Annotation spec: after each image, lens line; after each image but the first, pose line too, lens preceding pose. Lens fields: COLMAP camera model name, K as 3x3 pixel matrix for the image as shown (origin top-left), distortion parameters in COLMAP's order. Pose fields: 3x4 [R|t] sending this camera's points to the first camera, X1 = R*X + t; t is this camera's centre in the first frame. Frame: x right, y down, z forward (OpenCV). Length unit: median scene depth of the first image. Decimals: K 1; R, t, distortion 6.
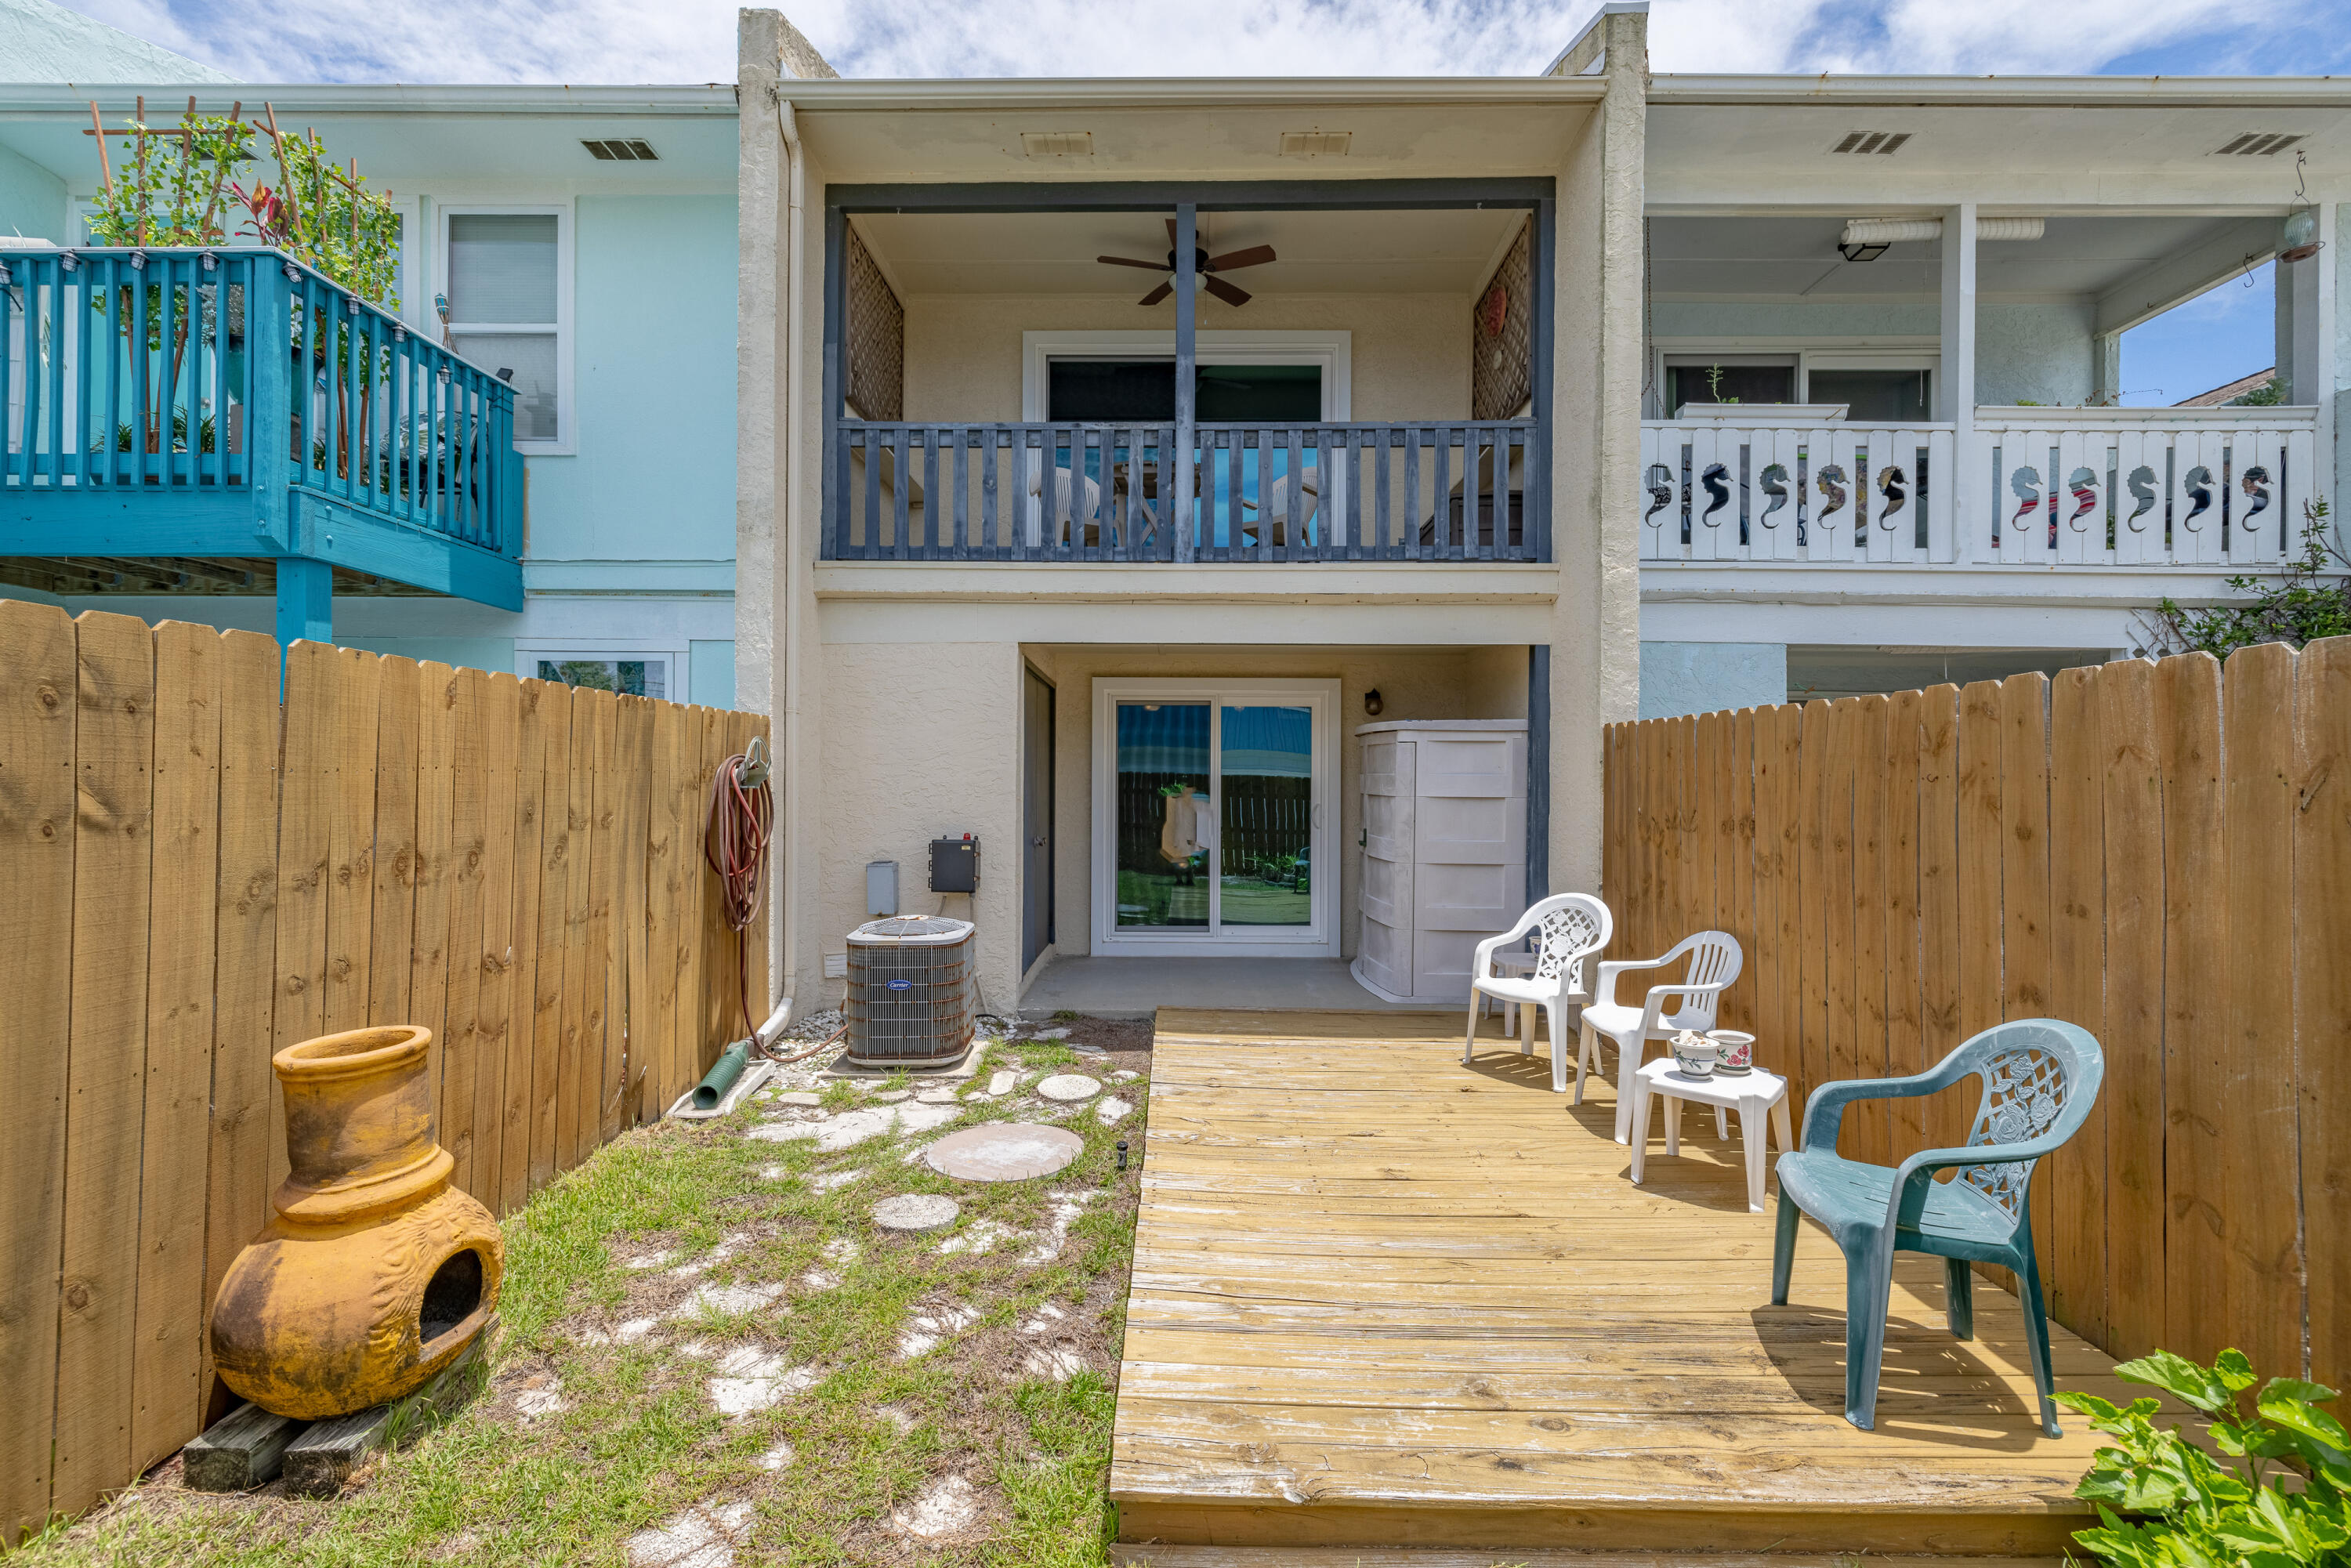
lens RADIAL K [[981.7, 0, 1168.7], [0, 981.7, 786.0], [0, 0, 1]] dist [-0.000279, -0.000488]
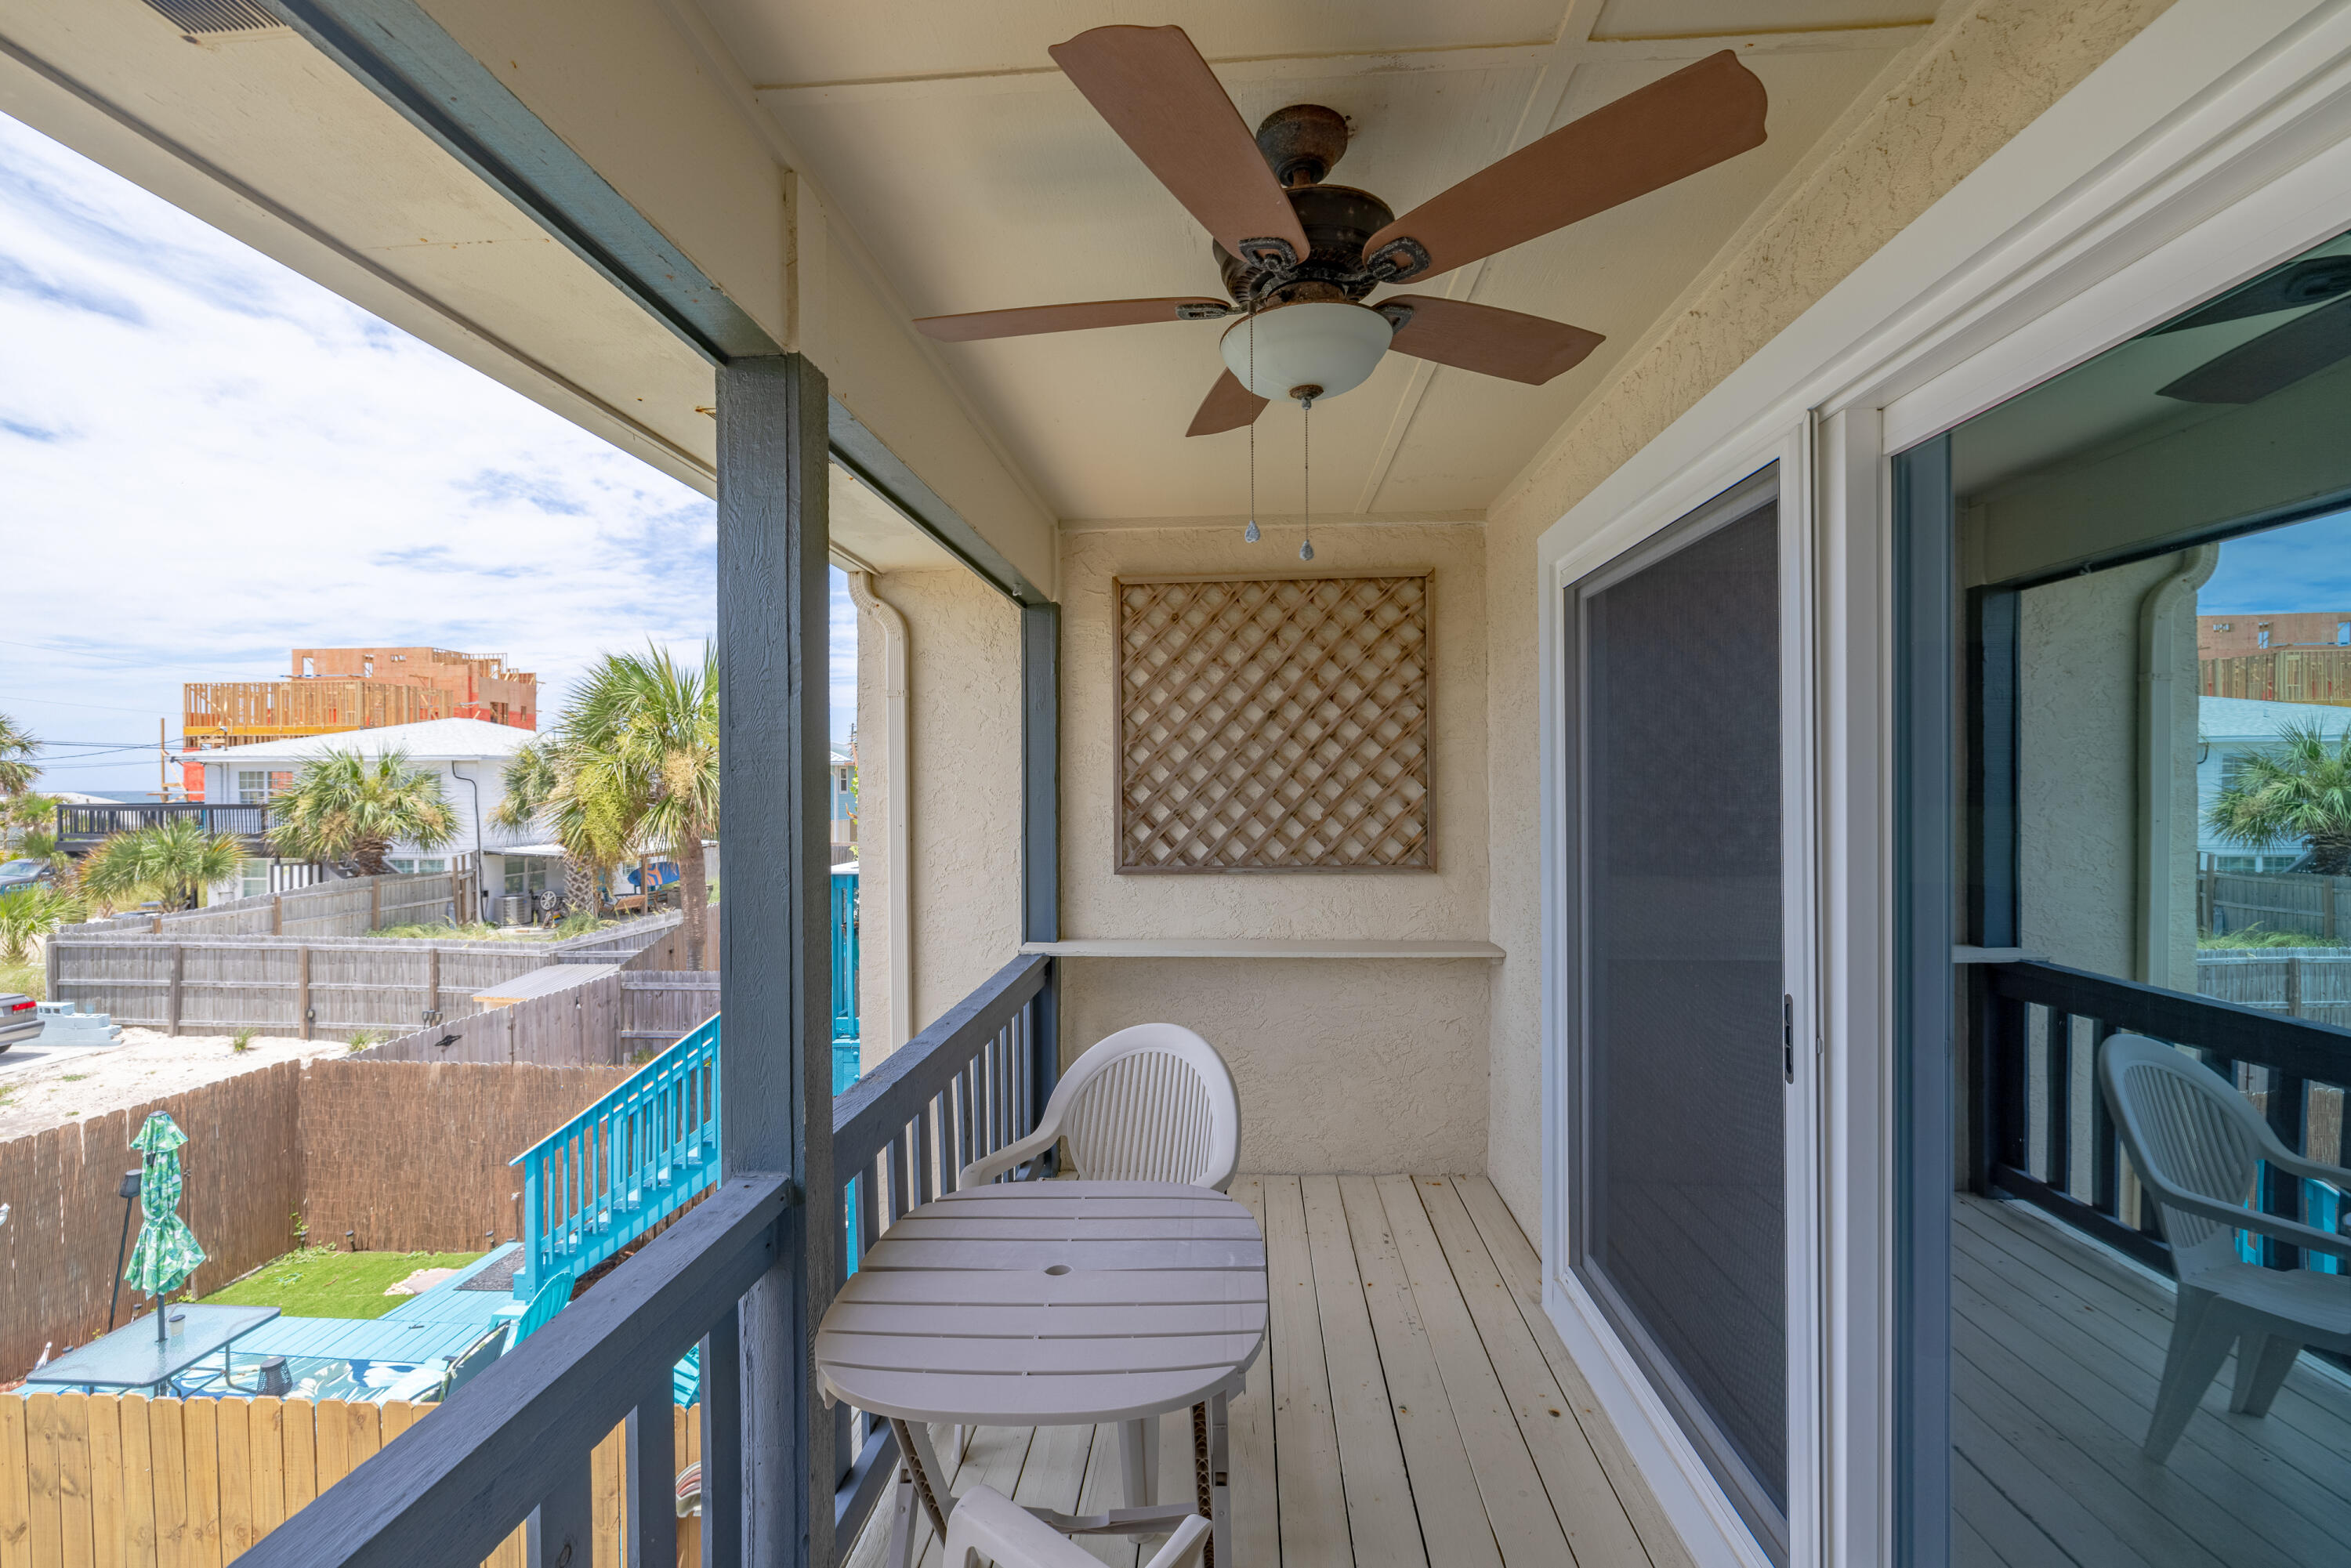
lens RADIAL K [[981.7, 0, 1163.1], [0, 981.7, 787.6], [0, 0, 1]] dist [-0.000279, -0.000488]
pose [[-0.064196, 0.005034, -0.997925, 0.322004], [0.008569, 0.999953, 0.004493, -0.543051], [0.997901, -0.008263, -0.064236, 1.288738]]
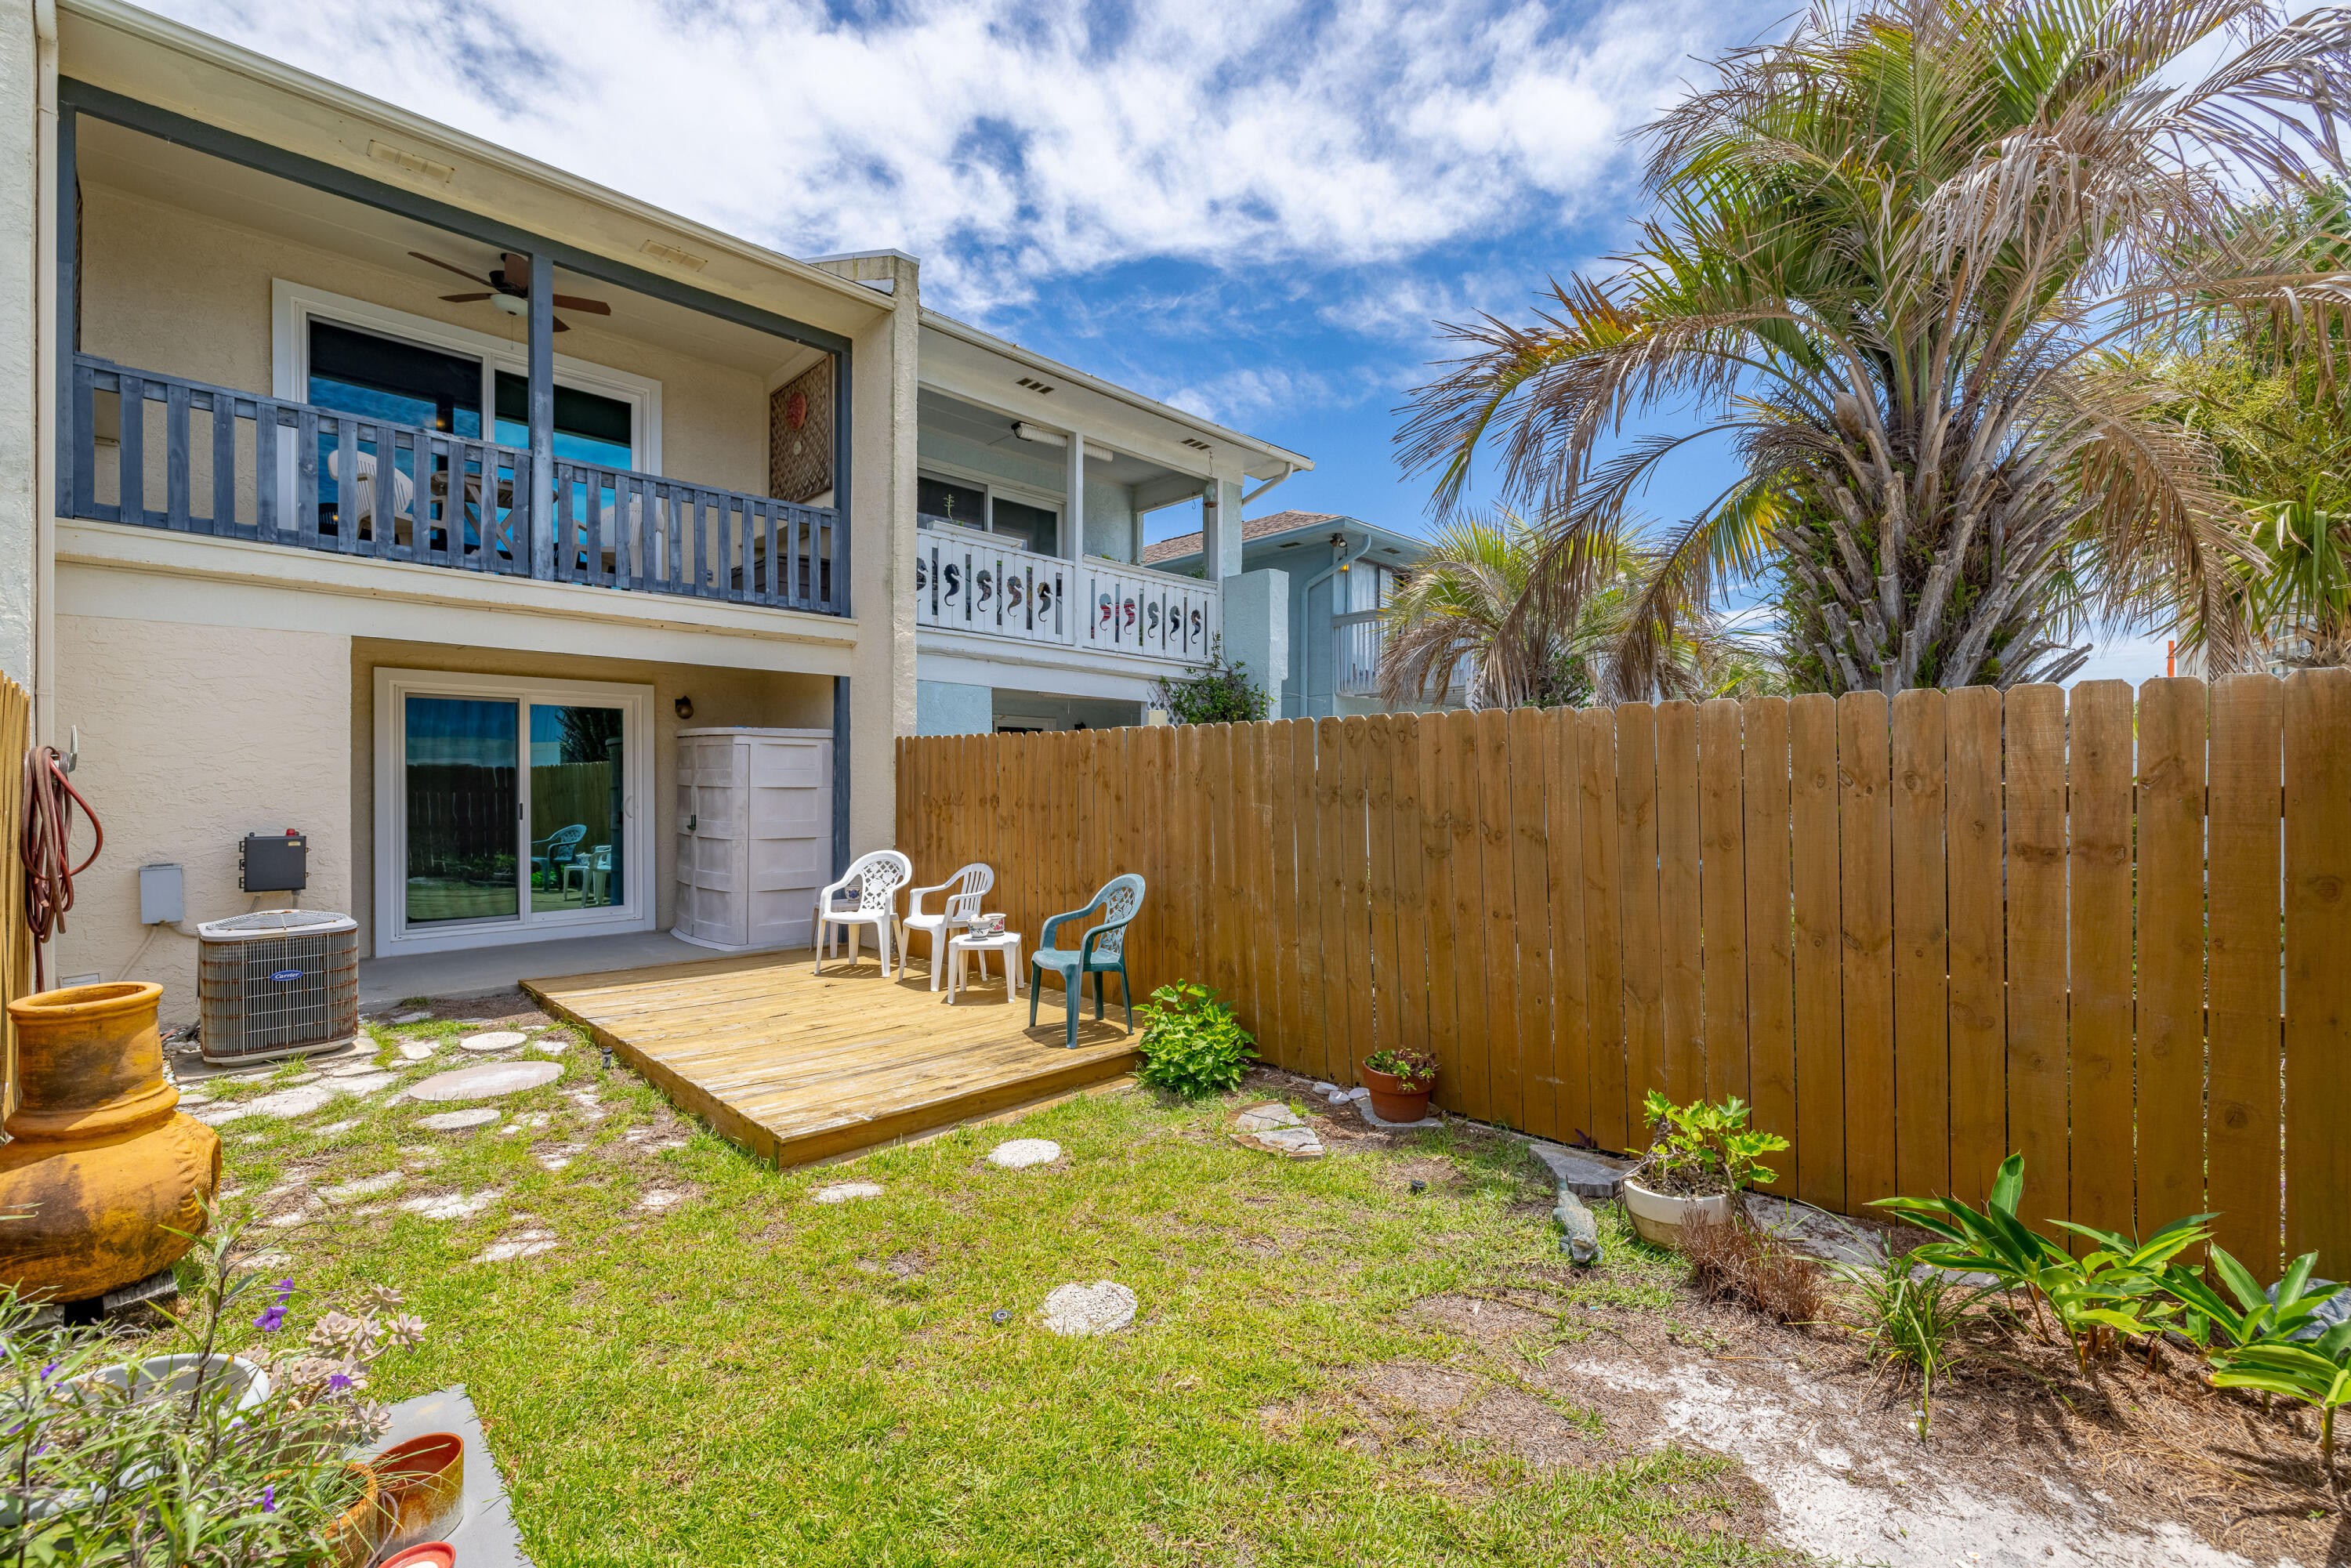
lens RADIAL K [[981.7, 0, 1172.0], [0, 981.7, 786.6], [0, 0, 1]] dist [-0.000279, -0.000488]
pose [[0.695810, -0.008112, 0.718180, -0.326976], [0.004080, 0.999965, 0.007342, 0.003157], [-0.718214, -0.002178, 0.695819, -0.325353]]
